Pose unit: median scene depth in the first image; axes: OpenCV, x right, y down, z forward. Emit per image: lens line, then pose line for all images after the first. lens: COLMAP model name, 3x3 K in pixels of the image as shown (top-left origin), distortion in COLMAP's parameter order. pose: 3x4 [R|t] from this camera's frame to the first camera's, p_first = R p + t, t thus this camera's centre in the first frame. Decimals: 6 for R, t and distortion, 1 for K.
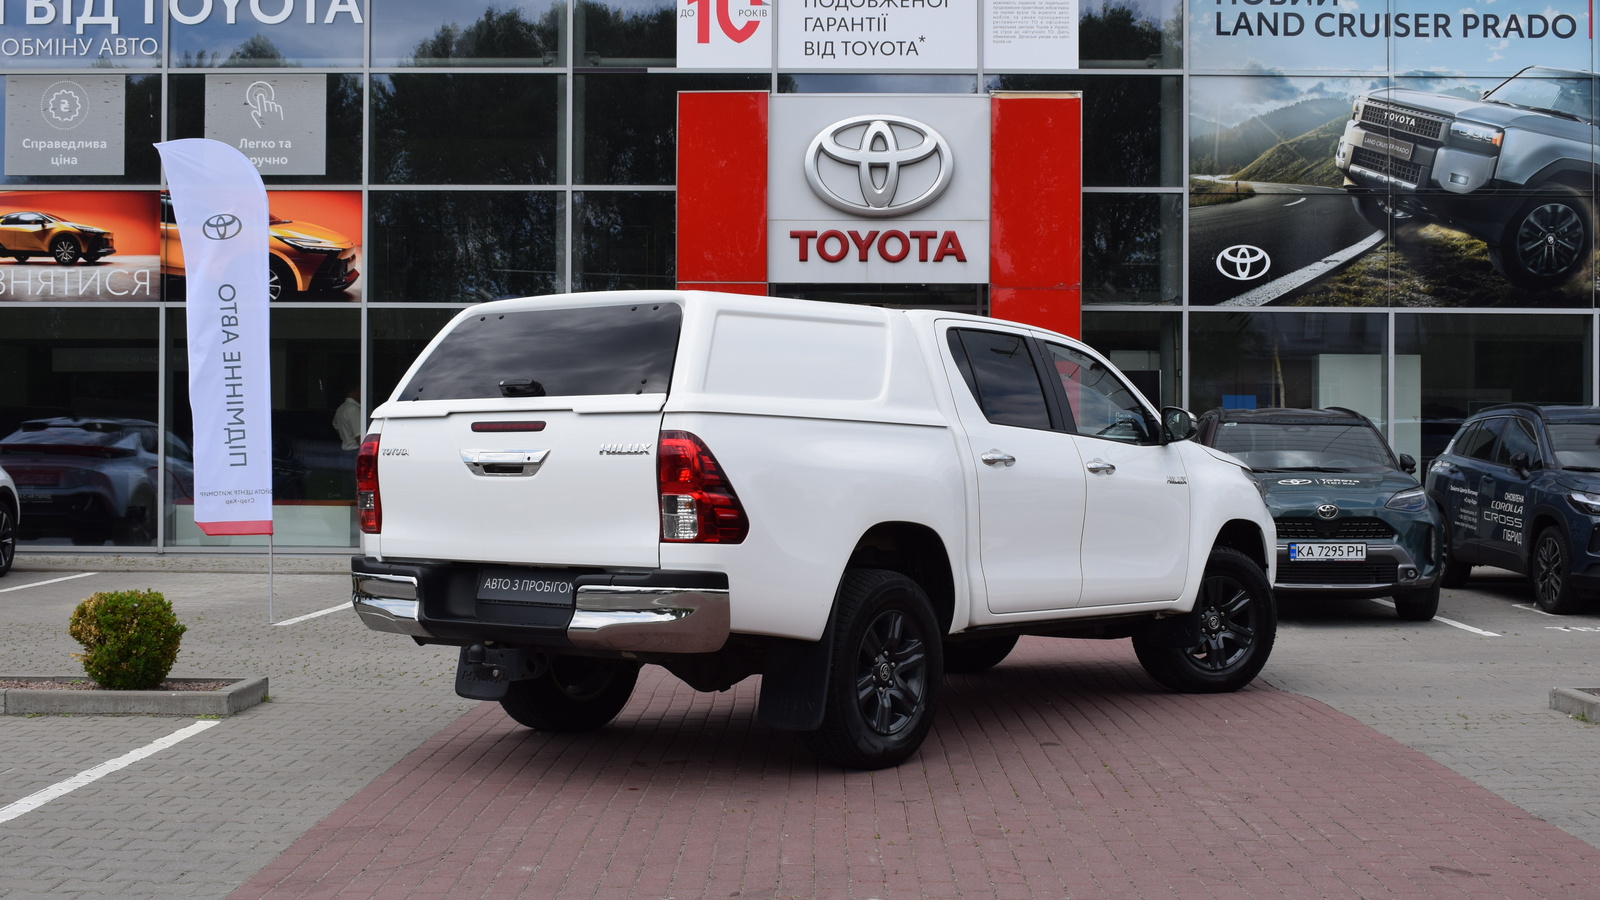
lens RADIAL K [[2079.5, 0, 771.7], [0, 2079.5, 448.8], [0, 0, 1]] dist [-0.055340, 0.000000]
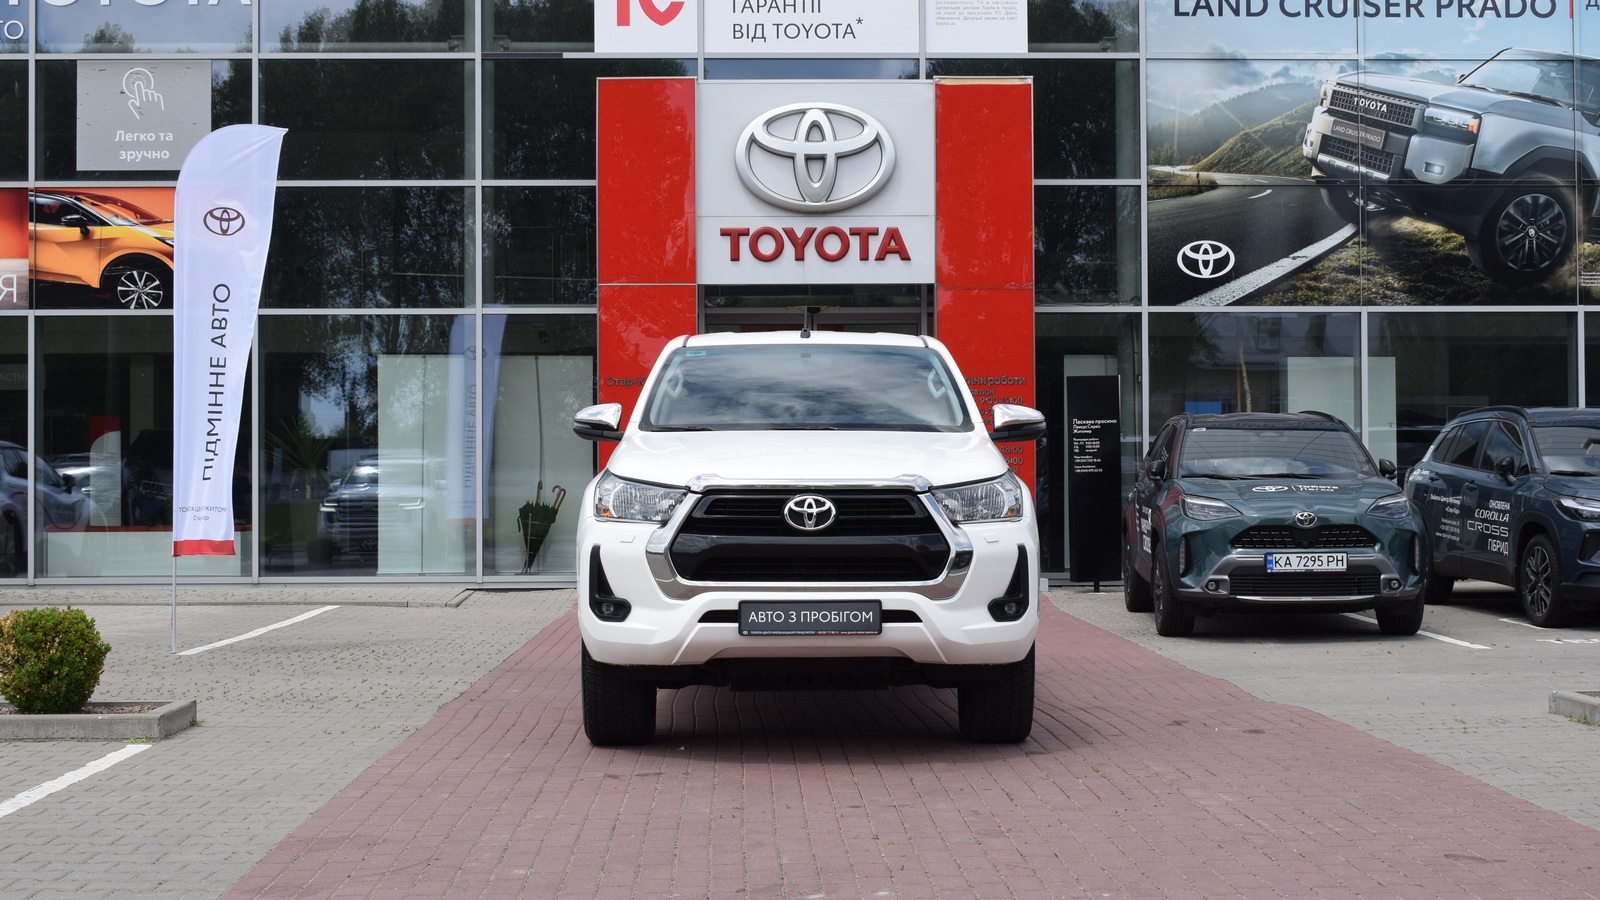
lens RADIAL K [[2323.4, 0, 767.2], [0, 2323.4, 436.1], [0, 0, 1]] dist [-0.039754, 0.000000]
pose [[0.998914, -0.009288, 0.045649, -0.017875], [0.010177, 0.999762, -0.019297, 0.007693], [-0.045459, 0.019741, 0.998771, -0.031029]]
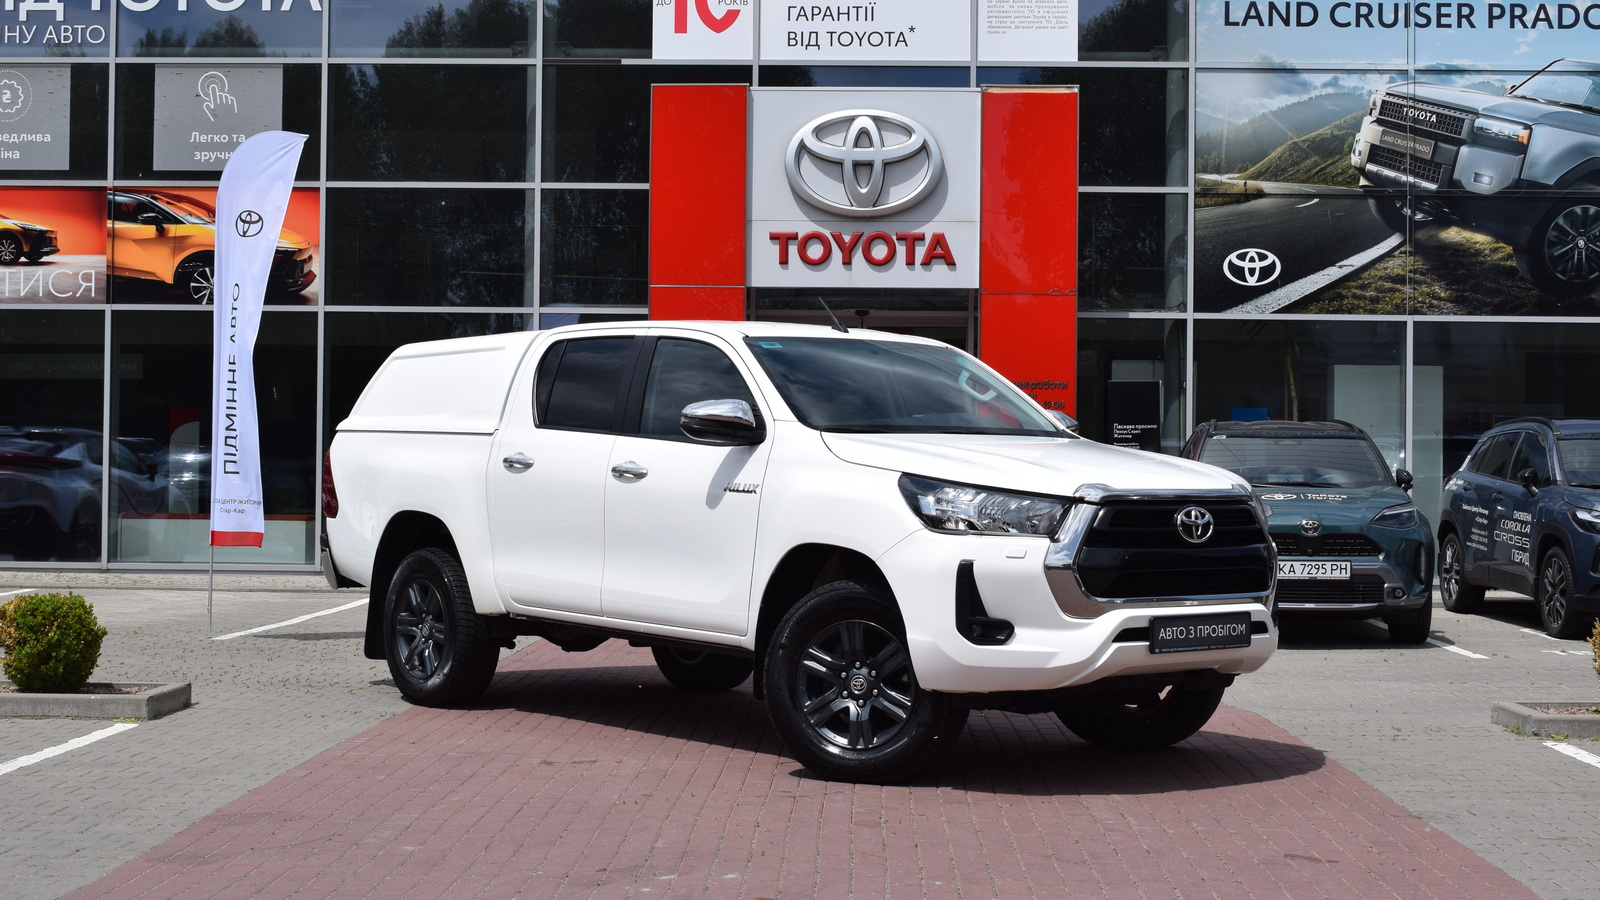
lens RADIAL K [[2323.4, 0, 789.8], [0, 2323.4, 465.8], [0, 0, 1]] dist [-0.039754, 0.000000]
pose [[0.999923, 0.005011, -0.011357, 0.029988], [-0.005046, 0.999983, -0.003081, 0.004736], [0.011341, 0.003138, 0.999931, -0.056492]]
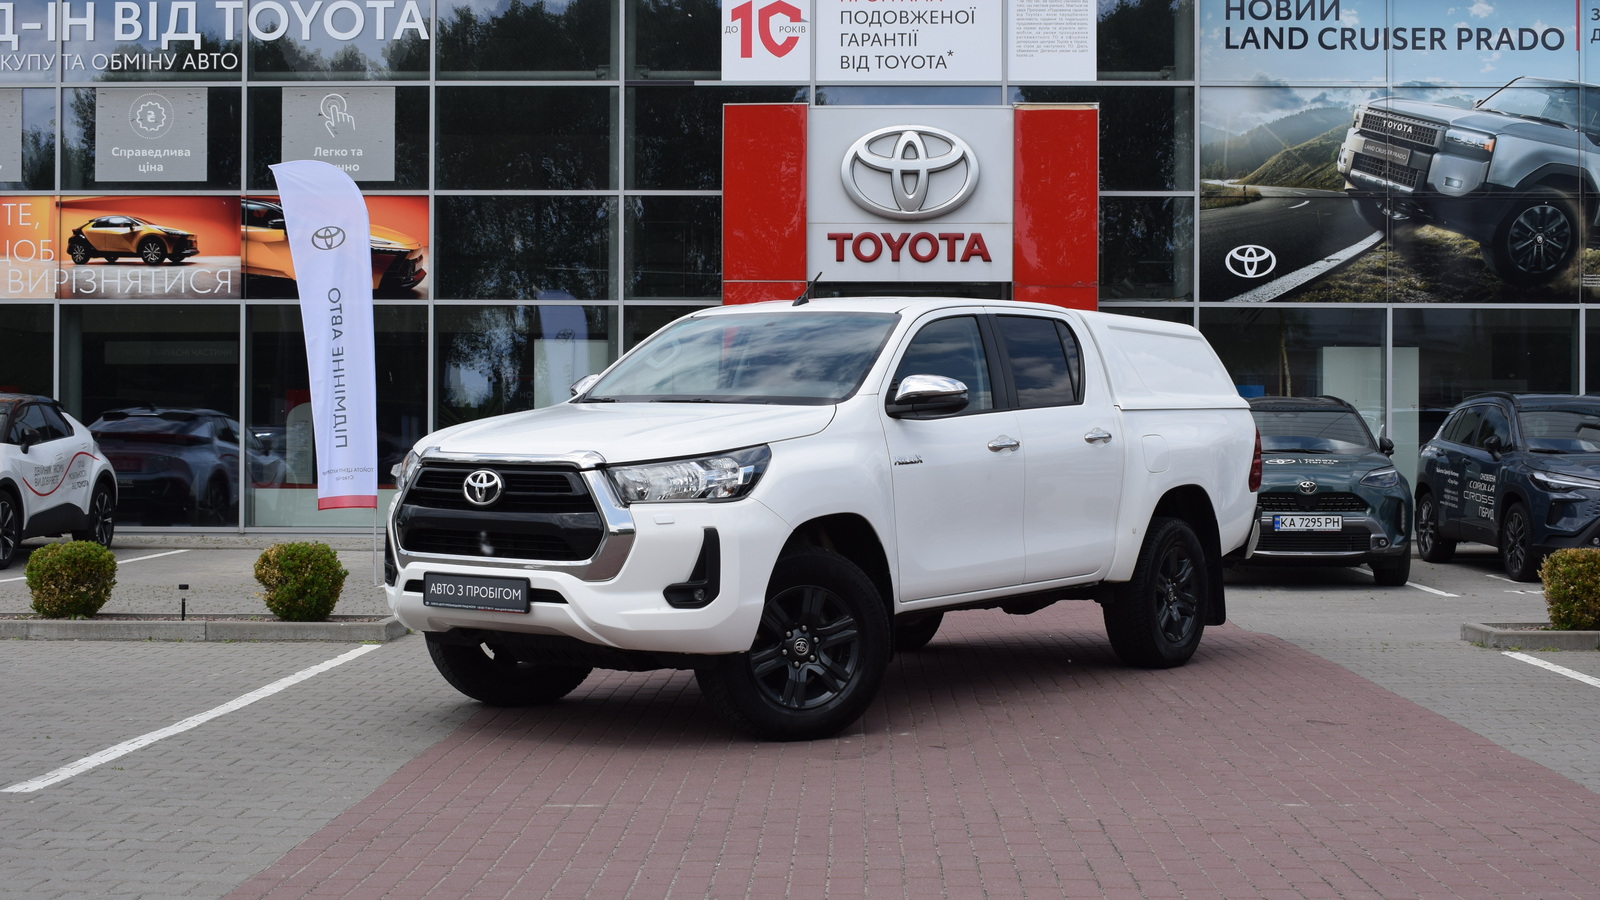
lens RADIAL K [[2317.1, 0, 760.8], [0, 2317.1, 468.8], [0, 0, 1]] dist [-0.053244, 0.000000]
pose [[0.999917, -0.000535, -0.012877, -0.010146], [0.000644, 0.999964, 0.008442, 0.007043], [0.012872, -0.008450, 0.999881, -0.198075]]
